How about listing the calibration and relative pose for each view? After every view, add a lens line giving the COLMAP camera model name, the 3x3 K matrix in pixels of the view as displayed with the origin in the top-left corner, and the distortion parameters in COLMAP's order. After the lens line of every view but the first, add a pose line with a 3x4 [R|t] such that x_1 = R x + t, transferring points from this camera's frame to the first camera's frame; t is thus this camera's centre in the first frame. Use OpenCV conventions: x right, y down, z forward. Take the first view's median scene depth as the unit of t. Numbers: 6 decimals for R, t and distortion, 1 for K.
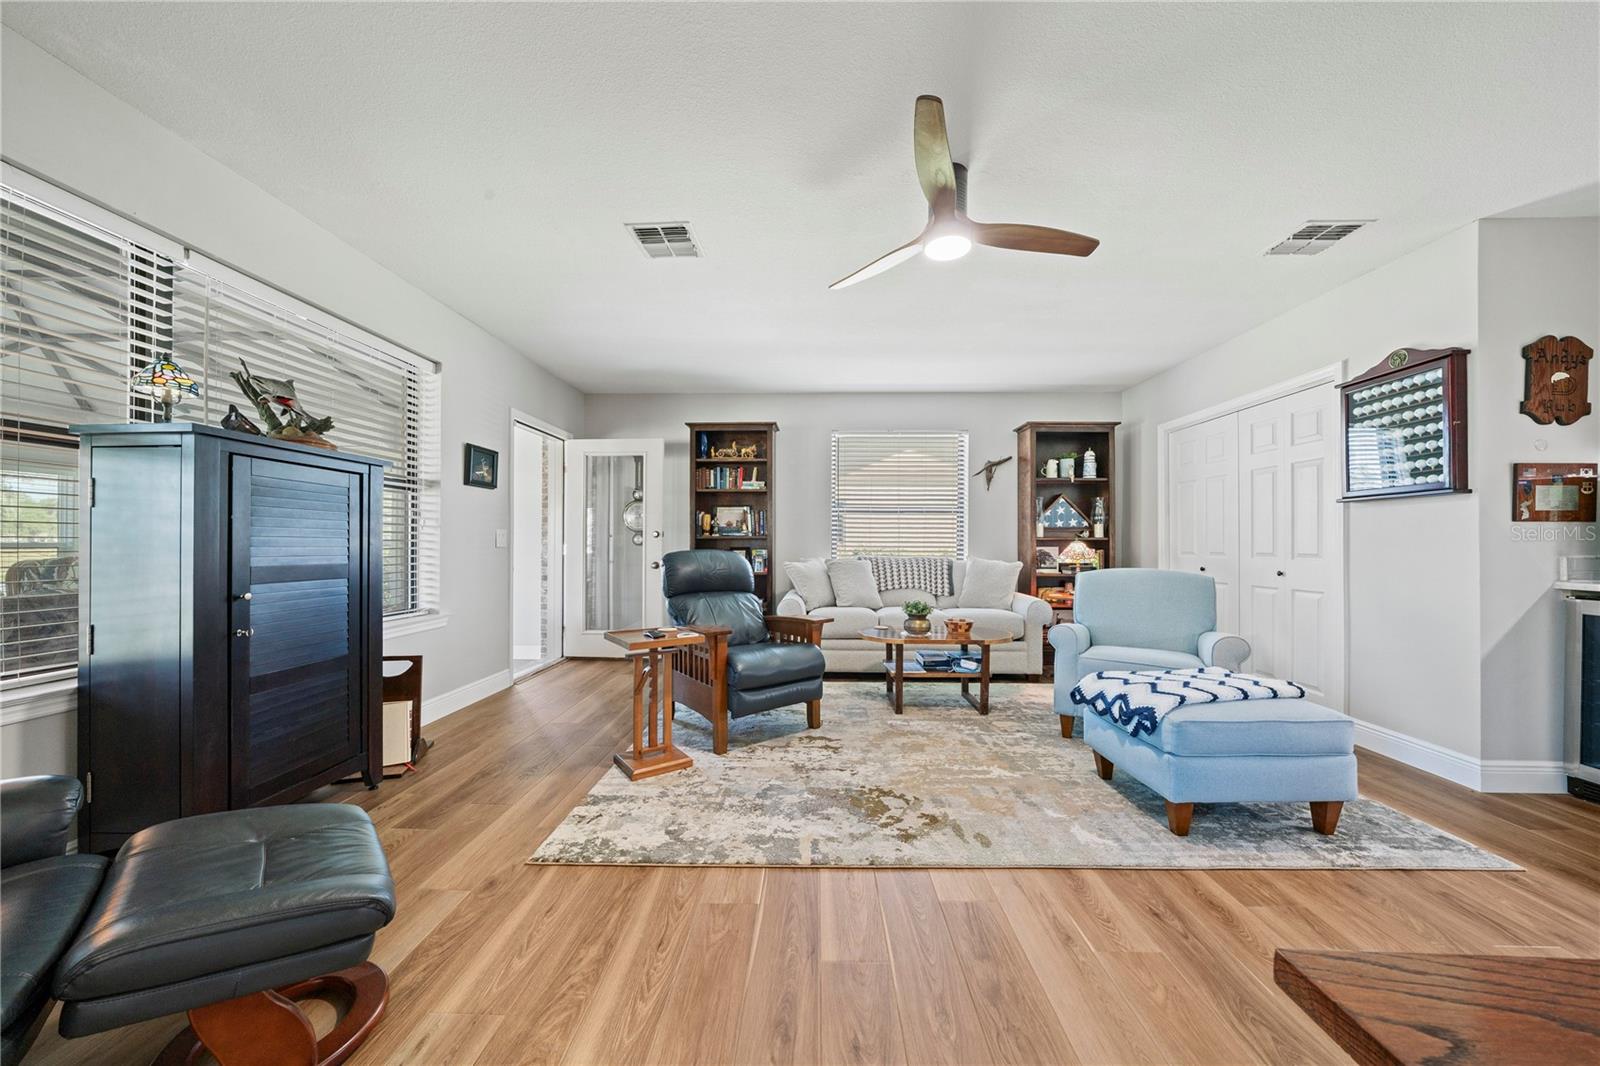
lens RADIAL K [[547.1, 0, 803.7], [0, 547.1, 540.9], [0, 0, 1]] dist [-0.007464, -0.000080]
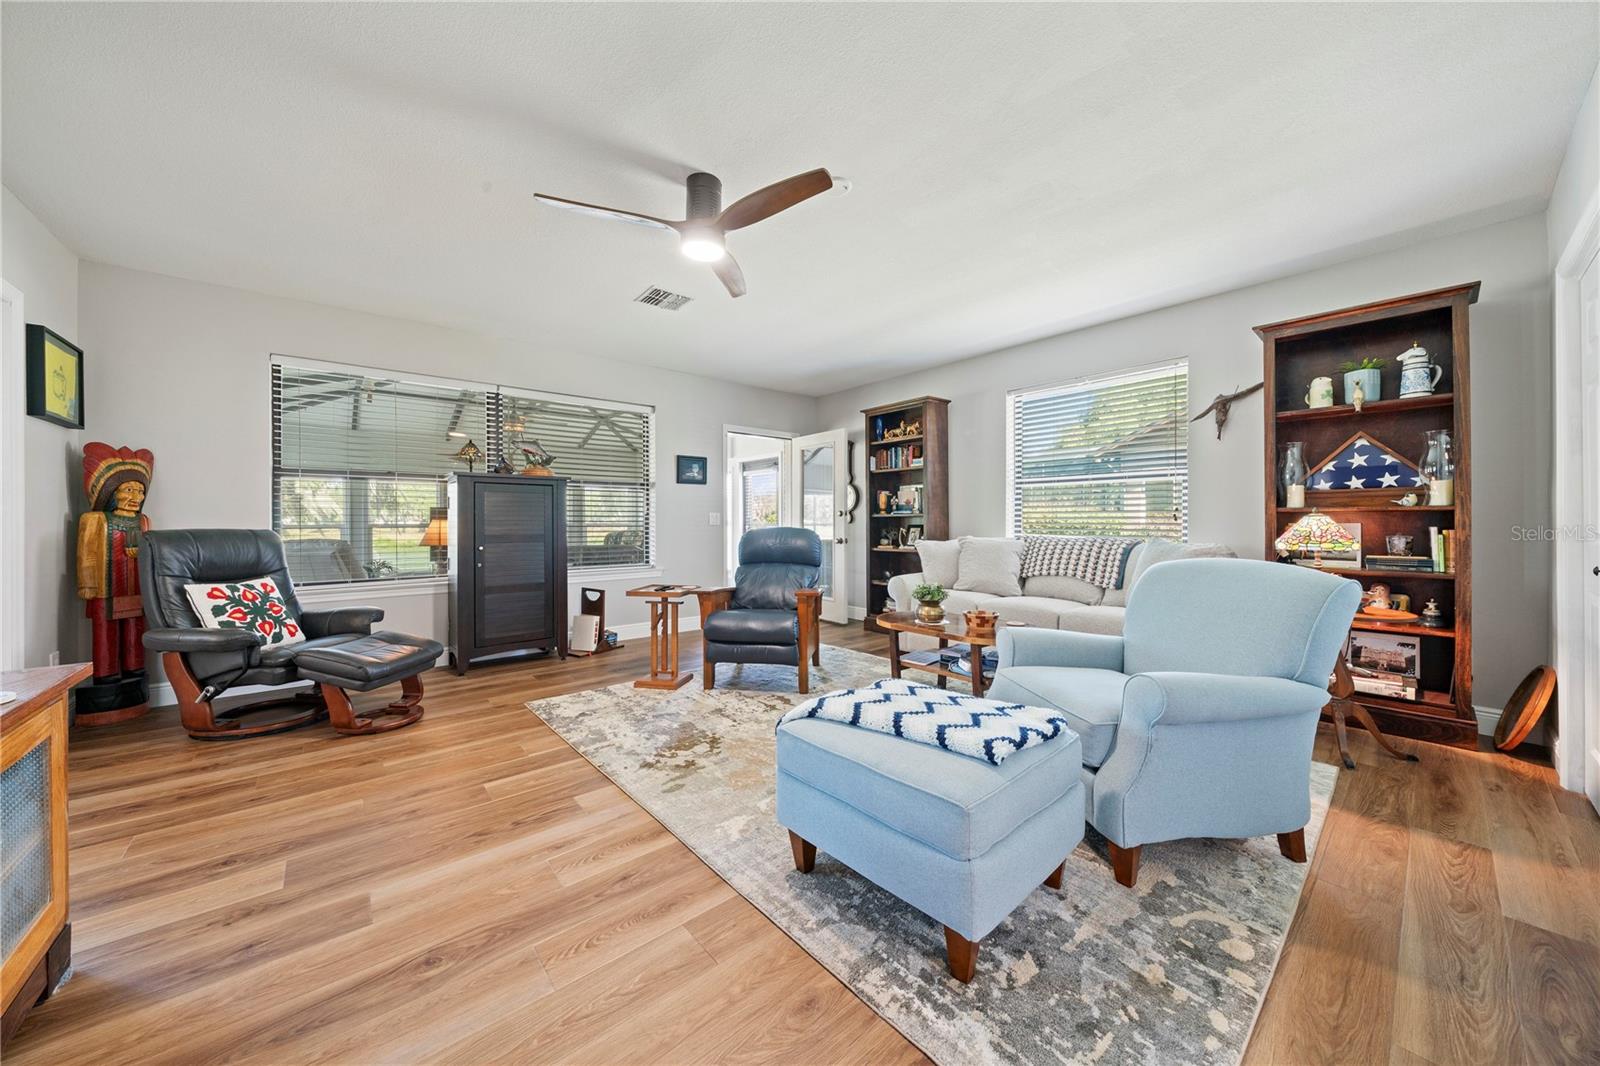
lens RADIAL K [[553.0, 0, 803.1], [0, 553.0, 520.8], [0, 0, 1]] dist [-0.005547, -0.000016]
pose [[0.670466, -0.007351, -0.741904, 0.914727], [0.010138, 0.999948, -0.000746, 0.005261], [0.741871, -0.007021, 0.670505, 0.304235]]
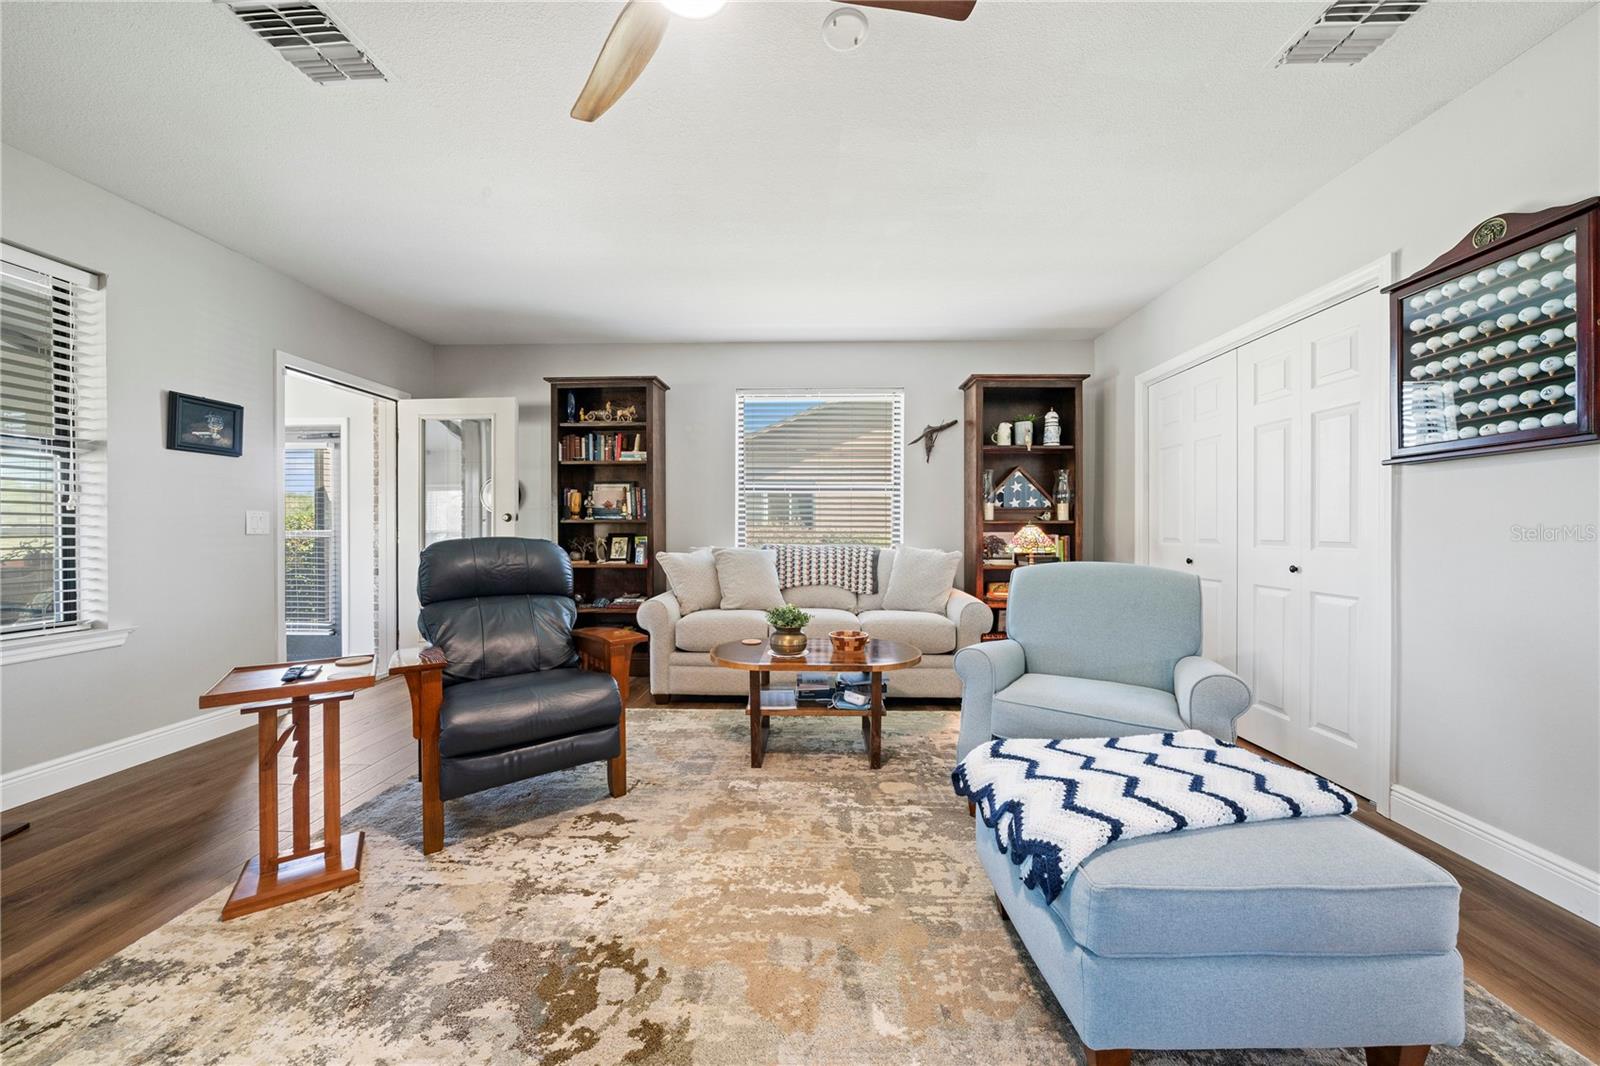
lens RADIAL K [[550.0, 0, 802.8], [0, 550.0, 532.3], [0, 0, 1]] dist [-0.007118, 0.000318]
pose [[0.999996, -0.002225, -0.001521, 0.283273], [0.002242, 0.999935, 0.011140, 0.002723], [0.001496, -0.011144, 0.999937, 0.343474]]
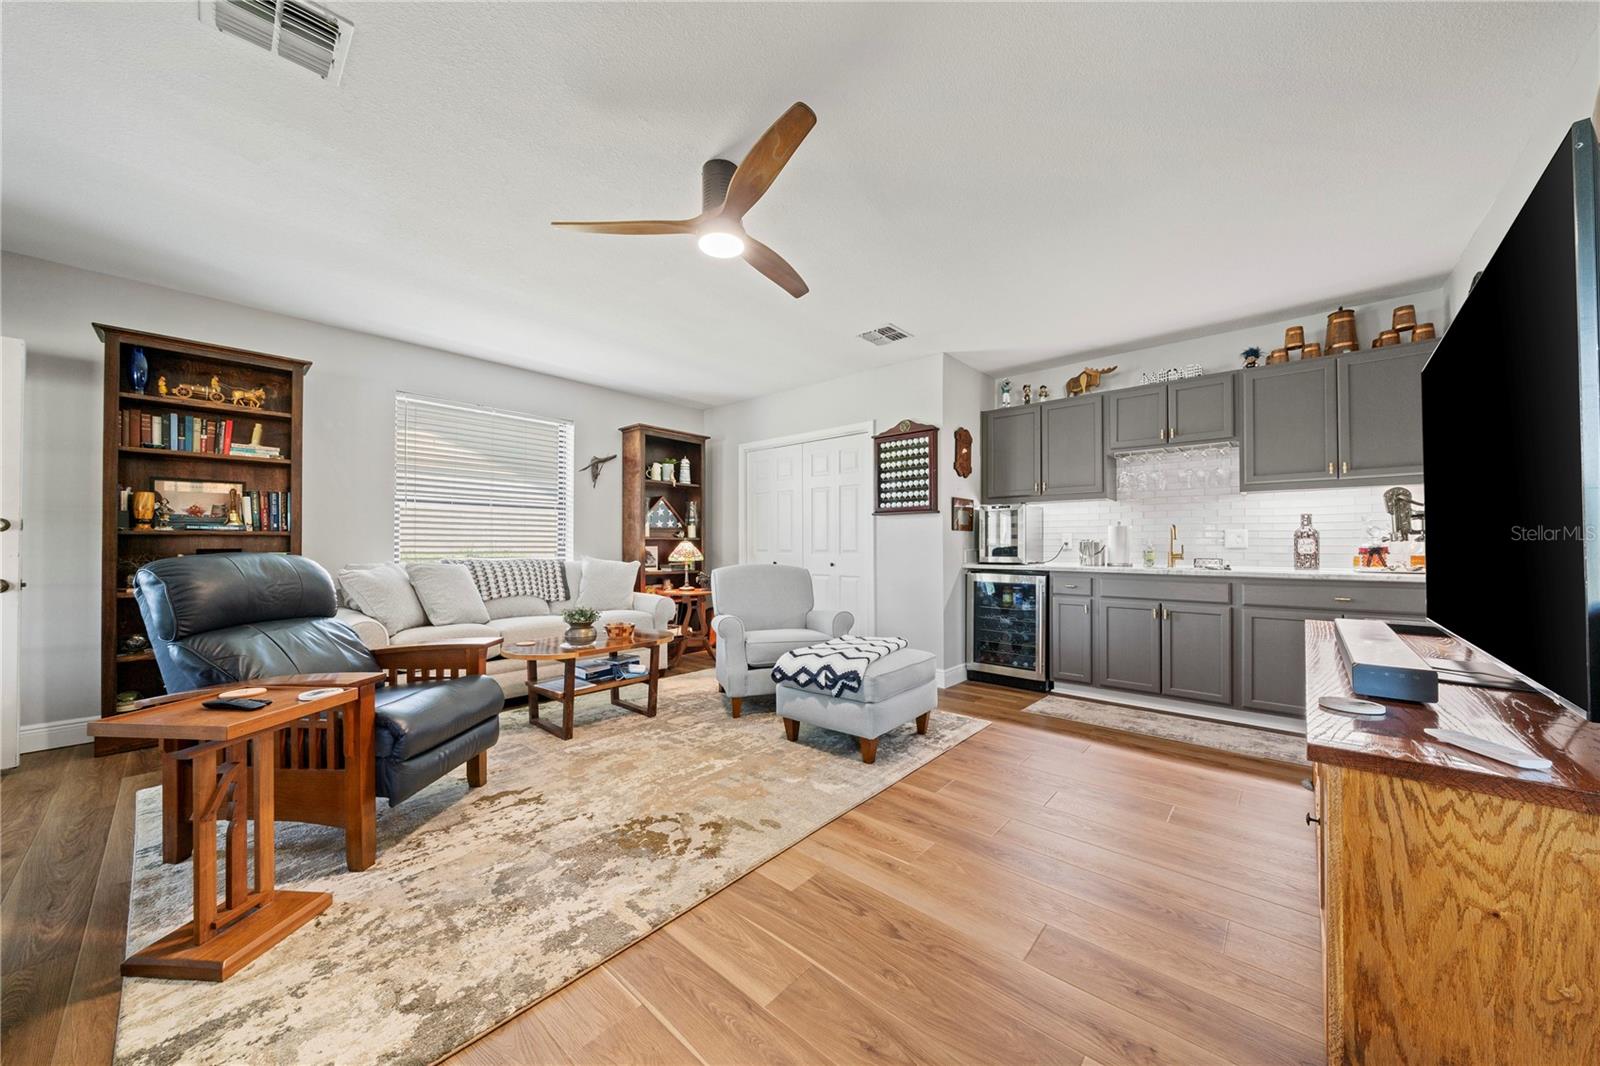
lens RADIAL K [[553.2, 0, 802.2], [0, 553.2, 538.2], [0, 0, 1]] dist [-0.006483, -0.000232]
pose [[0.644387, 0.007068, 0.764667, -0.308079], [-0.003312, 0.999974, -0.006452, 0.002332], [-0.764692, 0.001625, 0.644394, 0.180740]]
